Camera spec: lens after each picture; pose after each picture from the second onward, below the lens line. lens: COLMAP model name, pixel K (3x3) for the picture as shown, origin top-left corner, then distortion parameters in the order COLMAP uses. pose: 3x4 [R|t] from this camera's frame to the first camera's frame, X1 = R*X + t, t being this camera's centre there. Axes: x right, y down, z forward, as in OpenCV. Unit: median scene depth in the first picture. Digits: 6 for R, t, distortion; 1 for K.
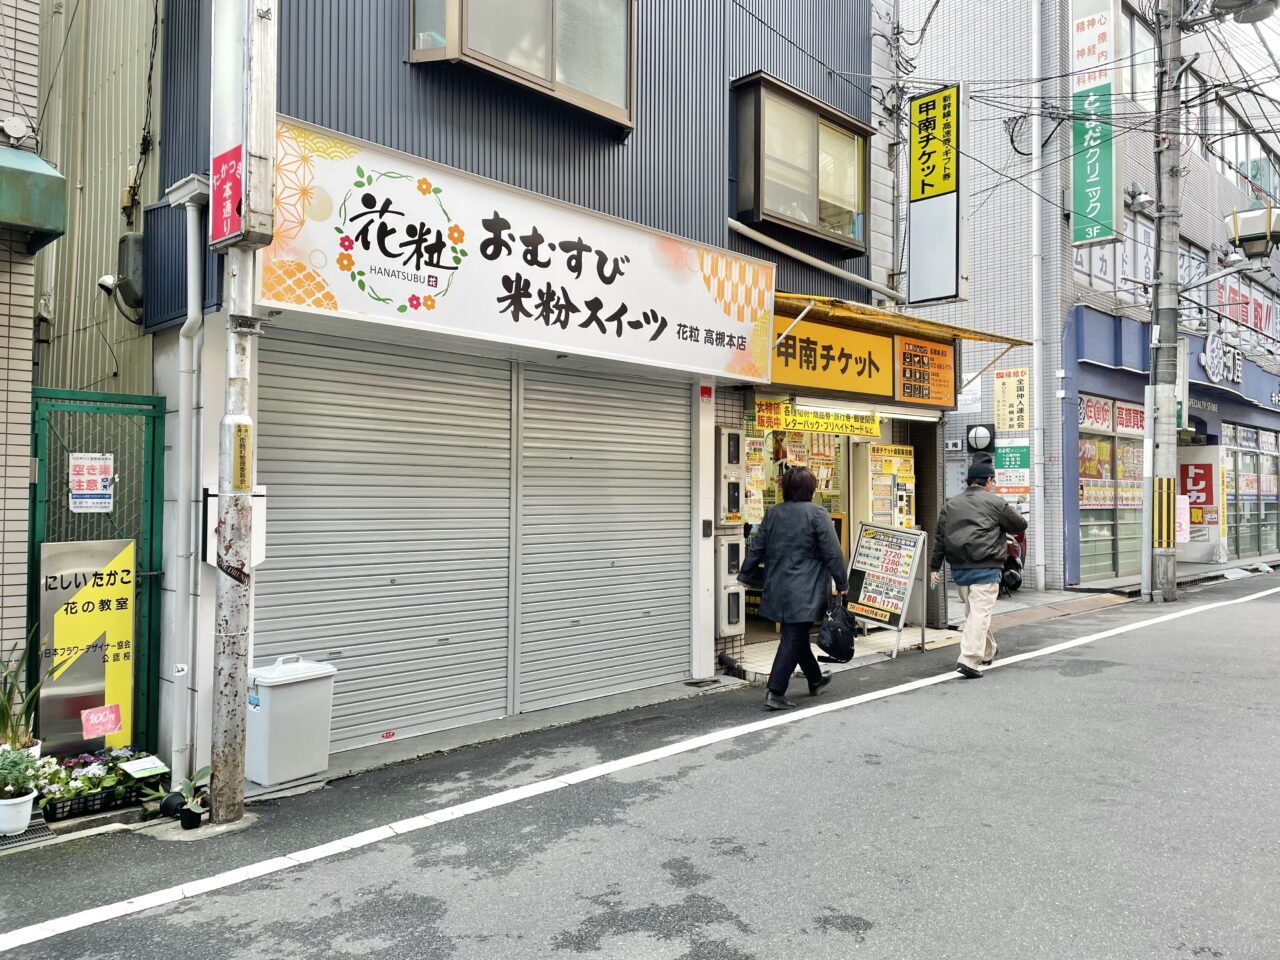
lens RADIAL K [[985.4, 0, 637.0], [0, 985.4, 480.5], [0, 0, 1]] dist [0.072307, -0.050551]
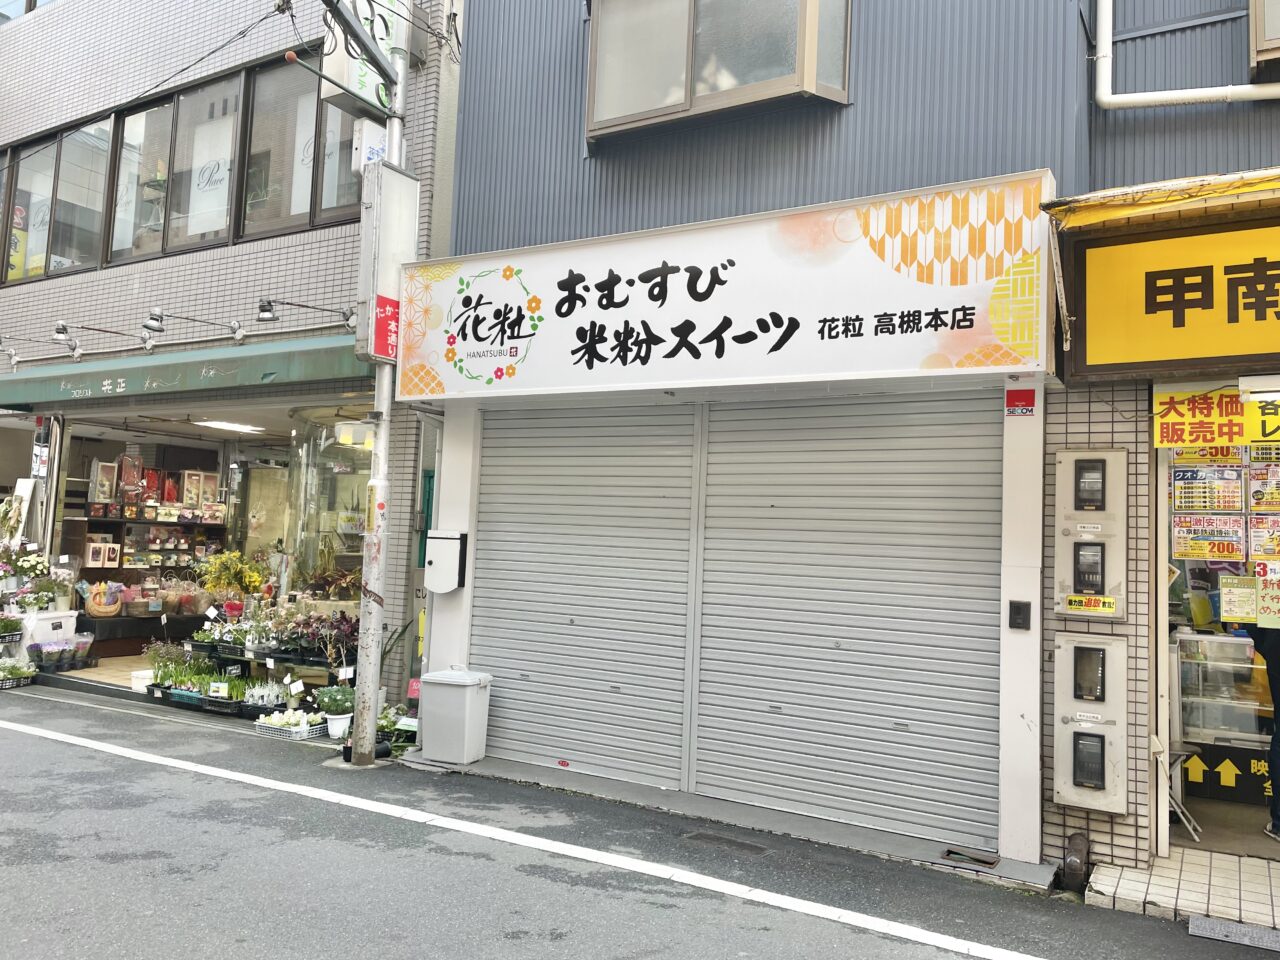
lens RADIAL K [[985.4, 0, 636.9], [0, 985.4, 472.2], [0, 0, 1]] dist [0.072307, -0.050551]
pose [[0.218407, -0.066226, -0.973608, 0.869590], [-0.026255, 0.996935, -0.073702, 0.015652], [0.975504, 0.041659, 0.215999, 0.851702]]
